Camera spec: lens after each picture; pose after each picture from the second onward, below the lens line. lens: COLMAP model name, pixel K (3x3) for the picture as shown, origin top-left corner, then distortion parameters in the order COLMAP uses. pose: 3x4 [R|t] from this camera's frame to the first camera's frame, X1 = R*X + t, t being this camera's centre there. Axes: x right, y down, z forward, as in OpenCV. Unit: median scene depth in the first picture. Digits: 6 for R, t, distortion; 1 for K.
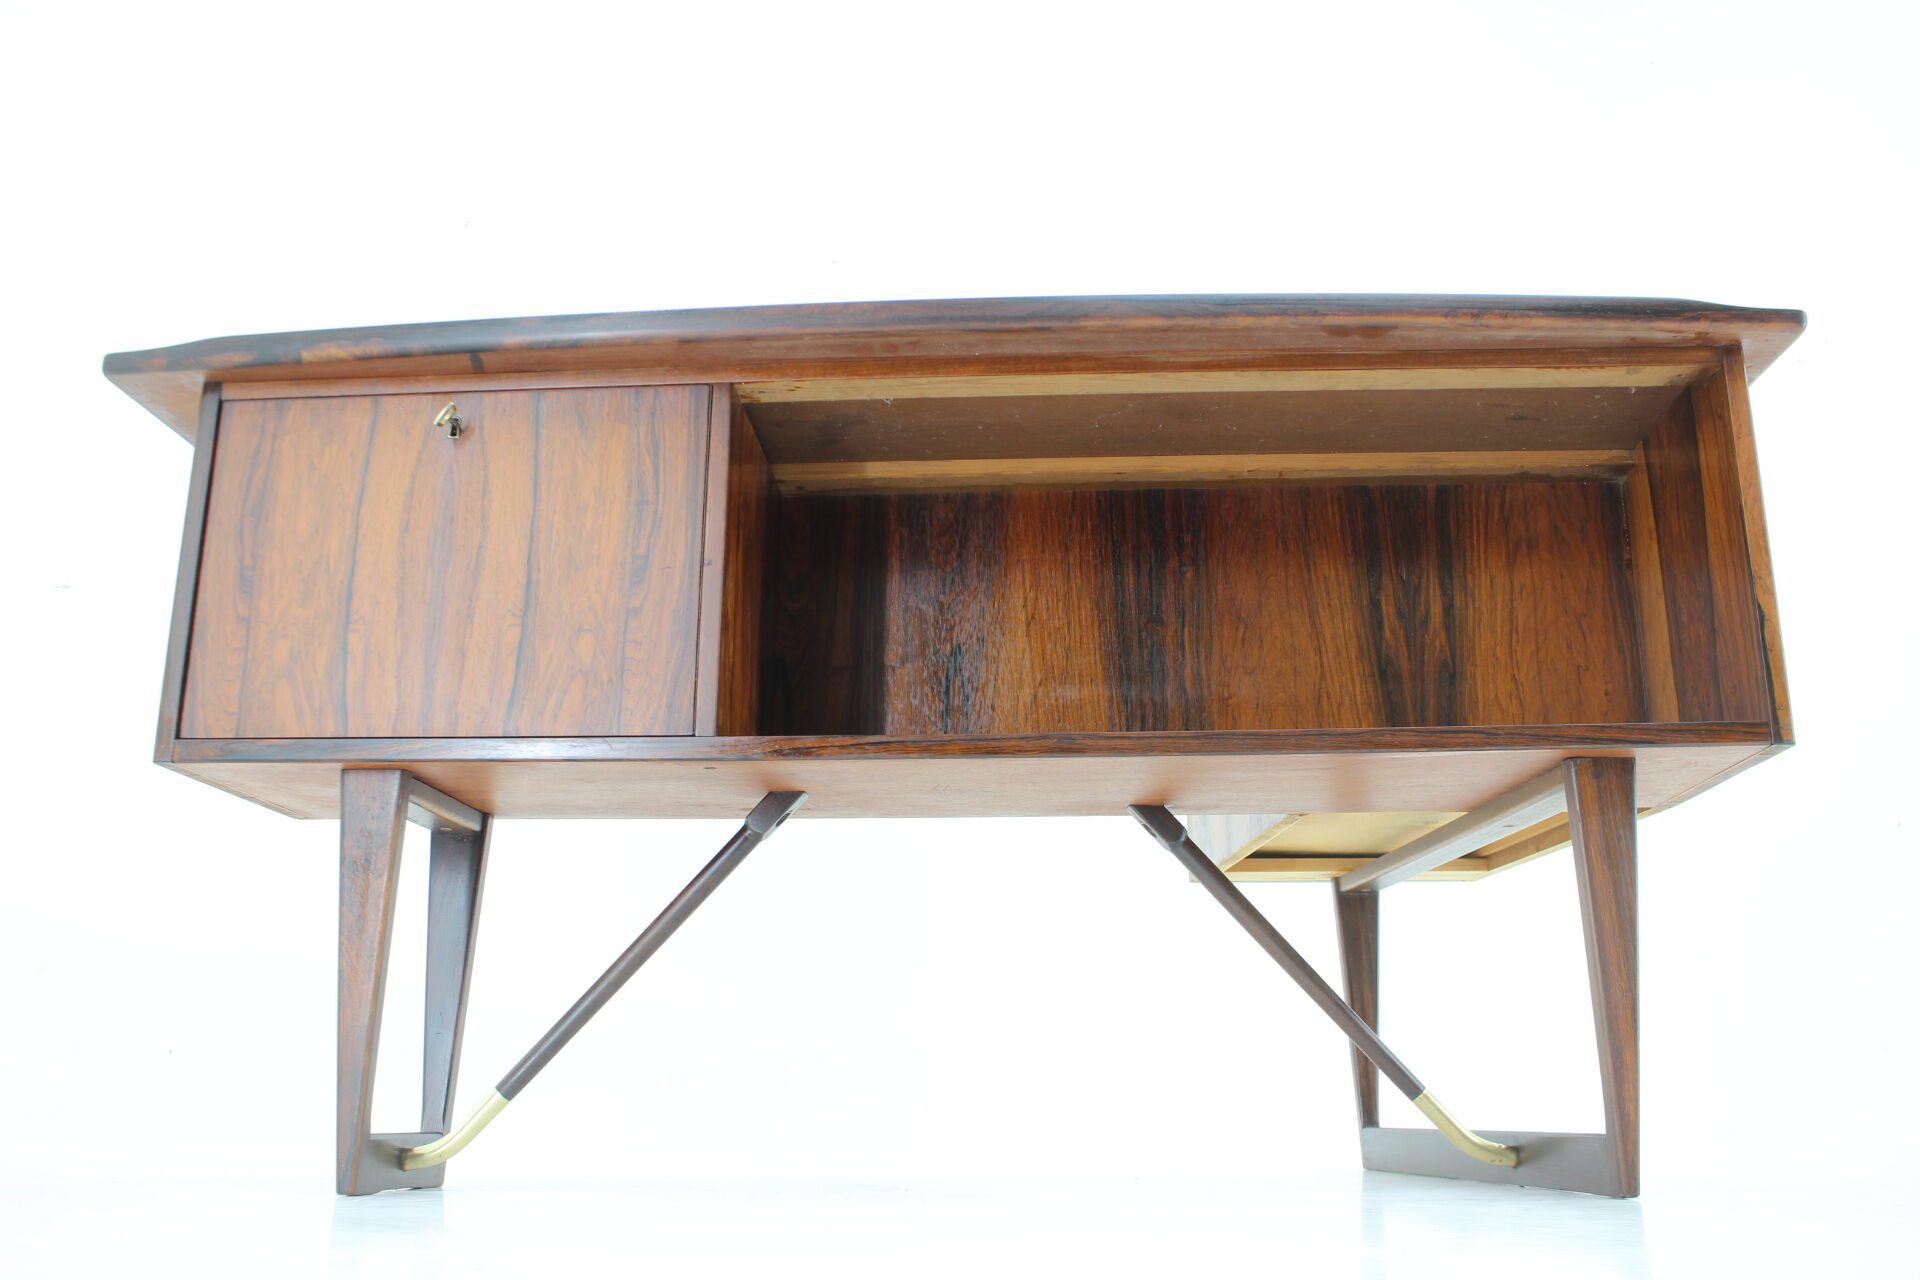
lens RADIAL K [[1639.2, 0, 963.2], [0, 1639.2, 639.4], [0, 0, 1]] dist [-0.092406, 0.015972]
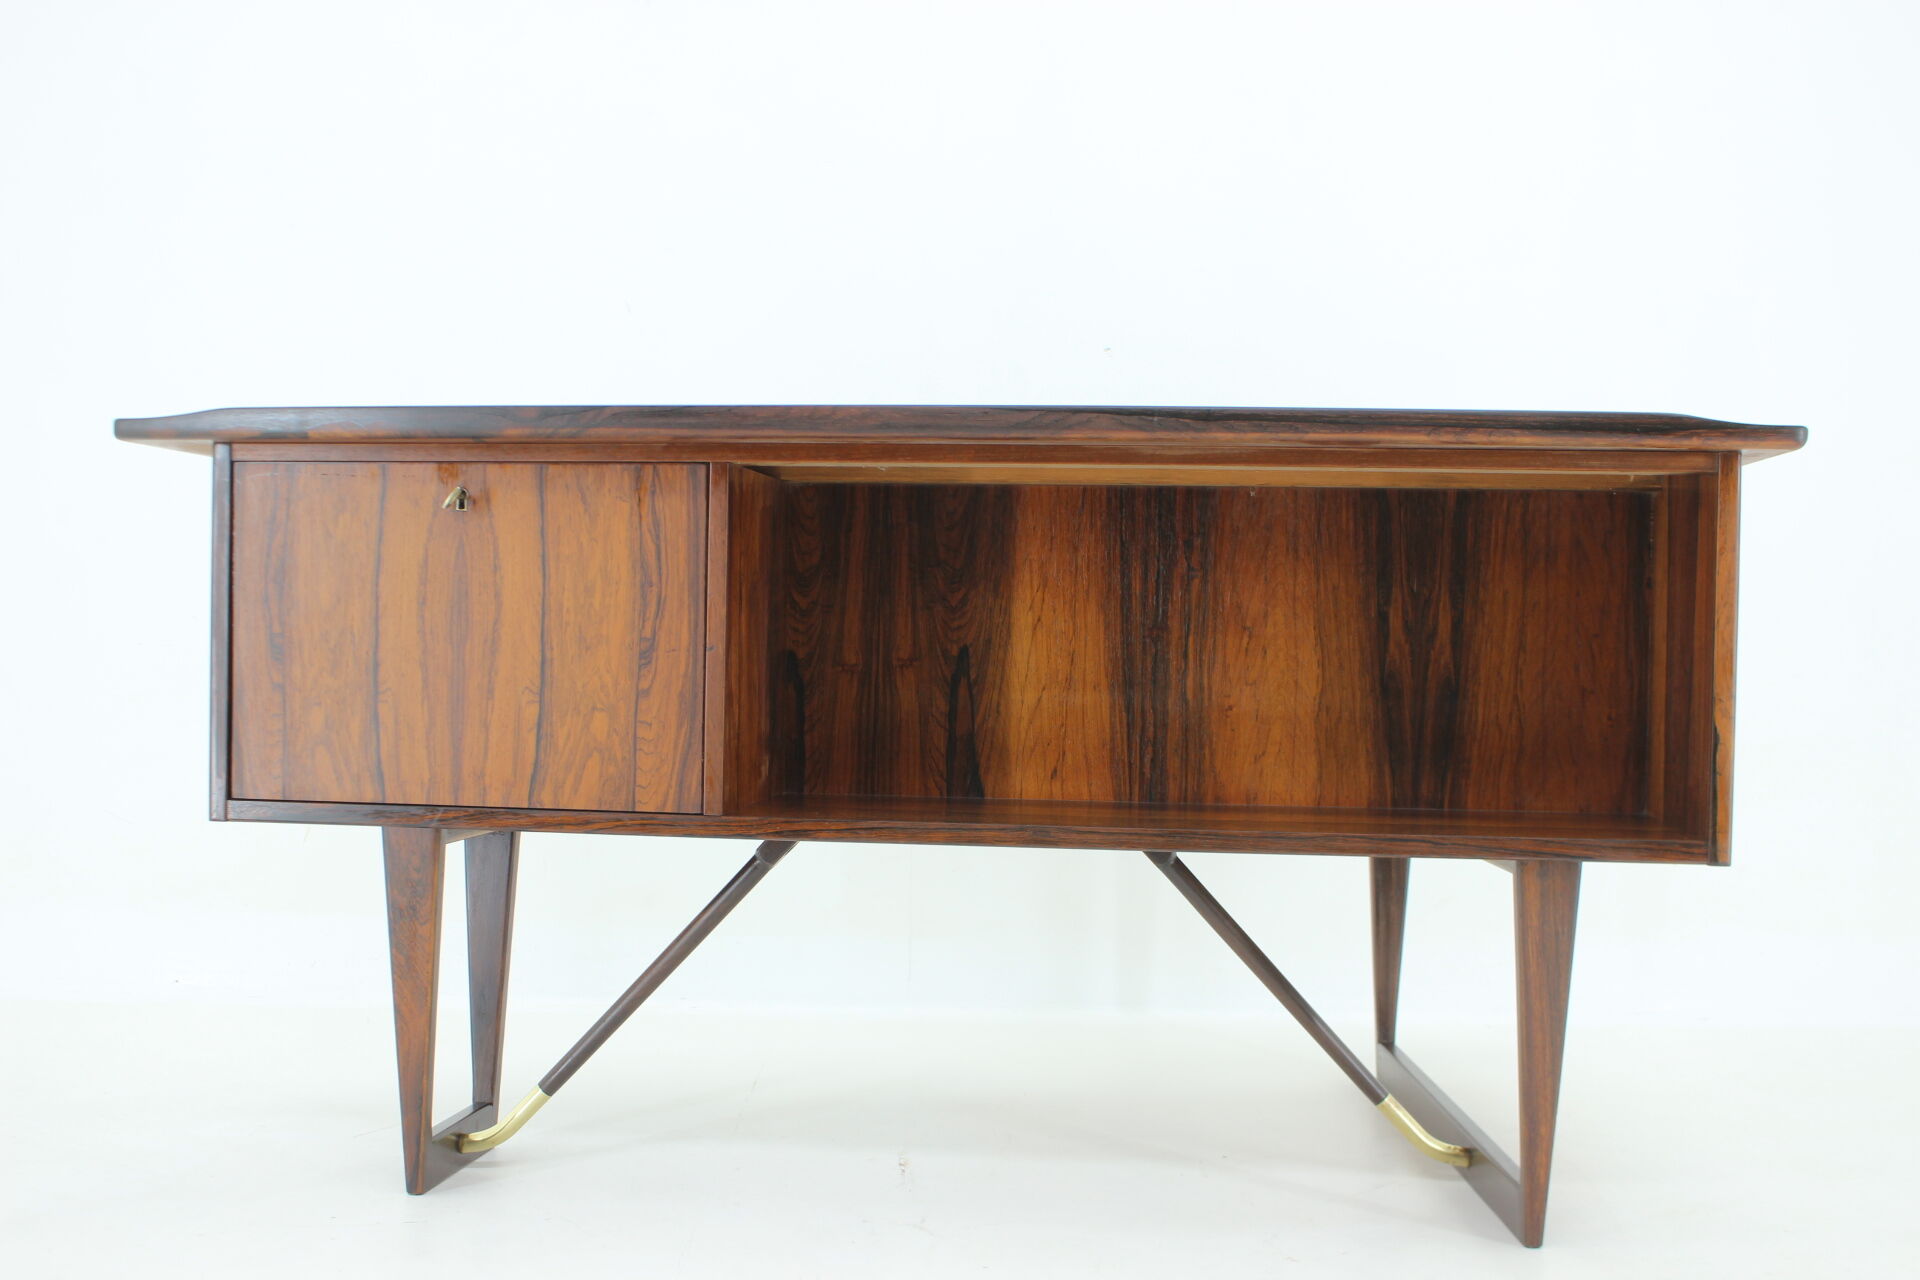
lens RADIAL K [[2069.9, 0, 958.0], [0, 2069.9, 647.4], [0, 0, 1]] dist [-0.052072, 0.000000]
pose [[0.997814, 0.014266, -0.064529, 0.087186], [0.003924, 0.961915, 0.273321, -0.400124], [0.065971, -0.272977, 0.959756, -0.264465]]
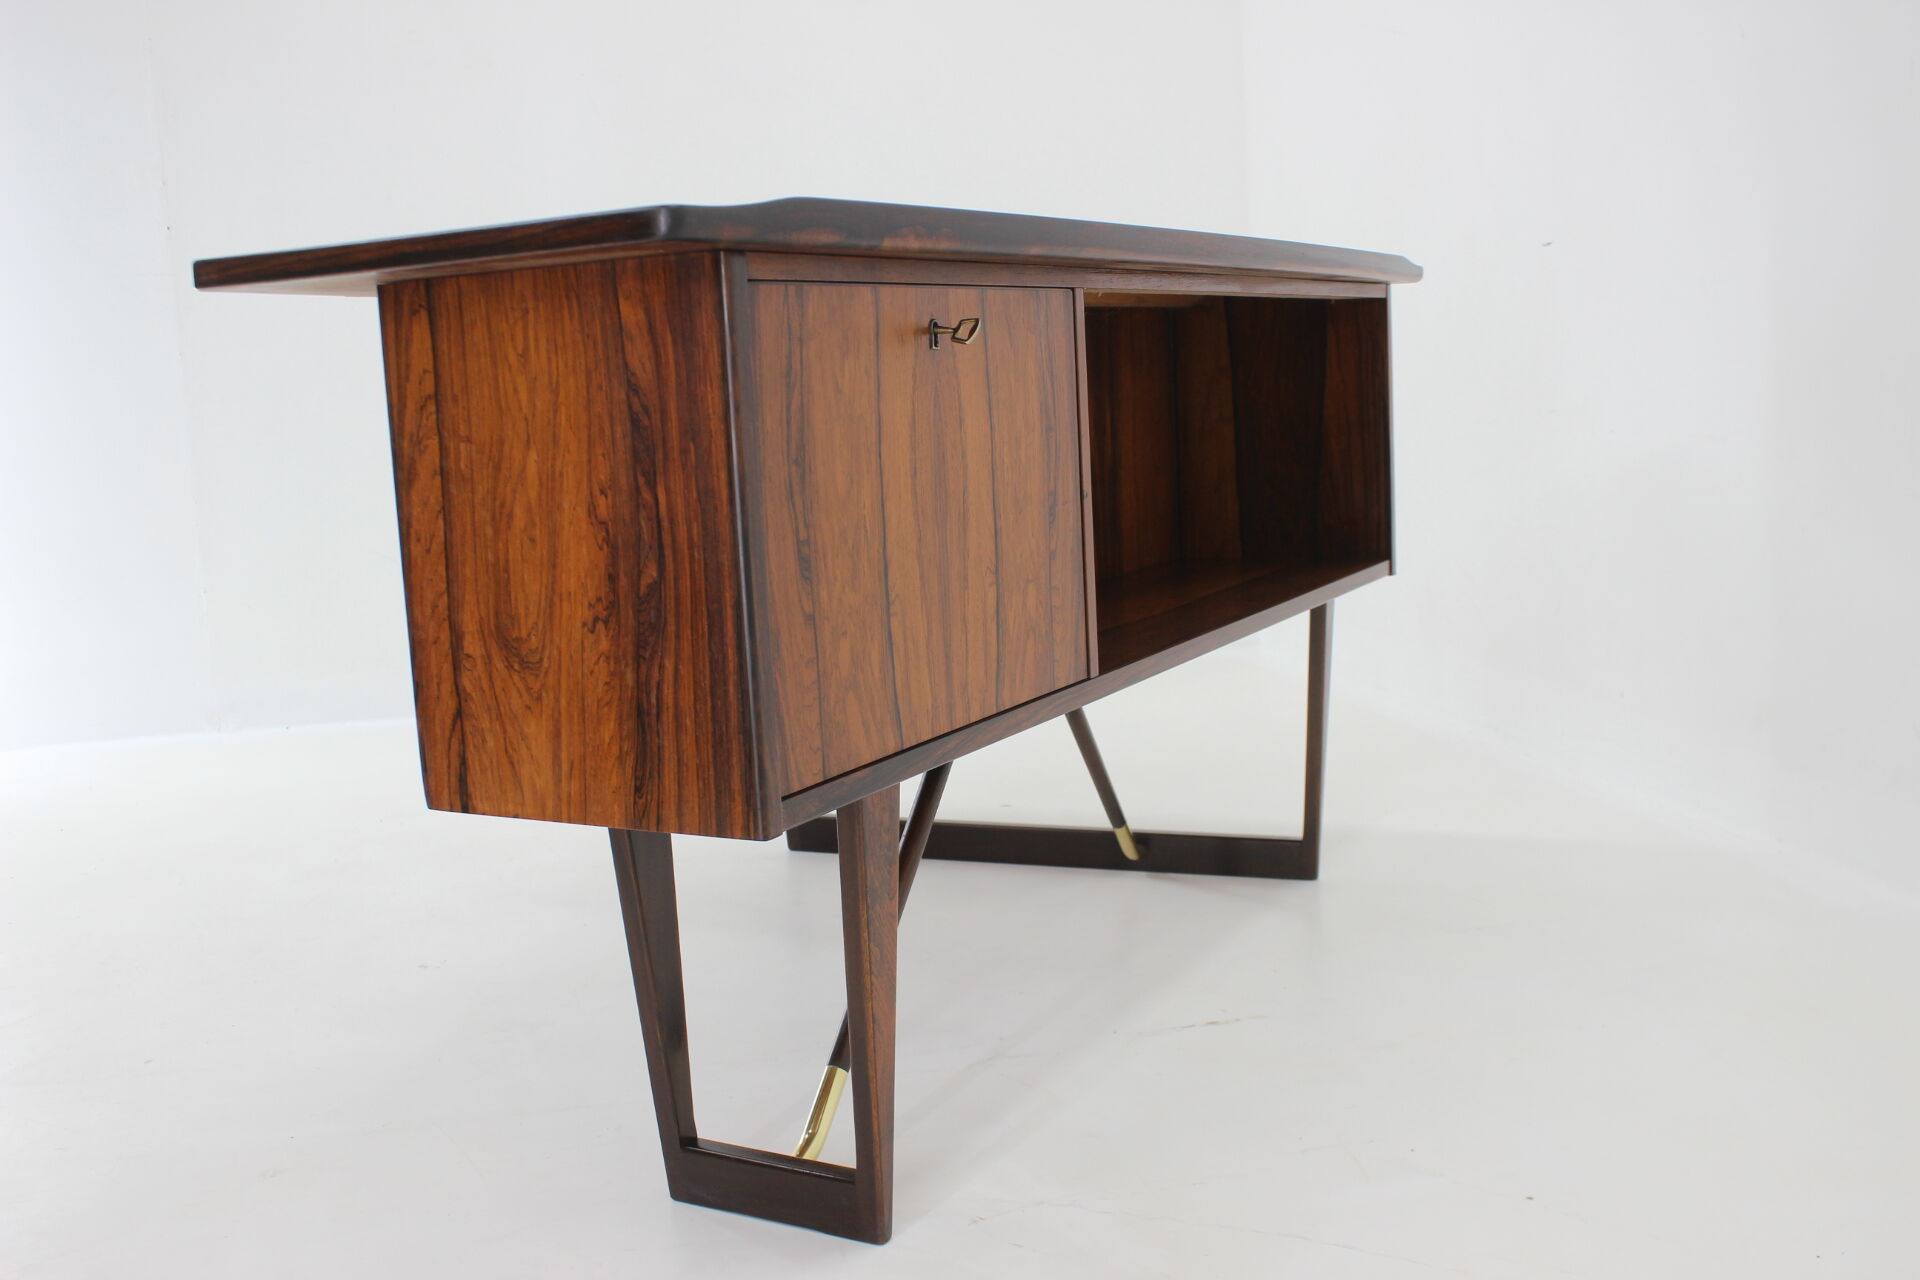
lens RADIAL K [[1889.6, 0, 960.8], [0, 1889.6, 625.0], [0, 0, 1]] dist [-0.021834, 0.000000]
pose [[0.418739, -0.146694, 0.896180, -1.153317], [-0.197825, 0.948430, 0.247681, -0.227156], [-0.886297, -0.281001, 0.368125, 0.619160]]
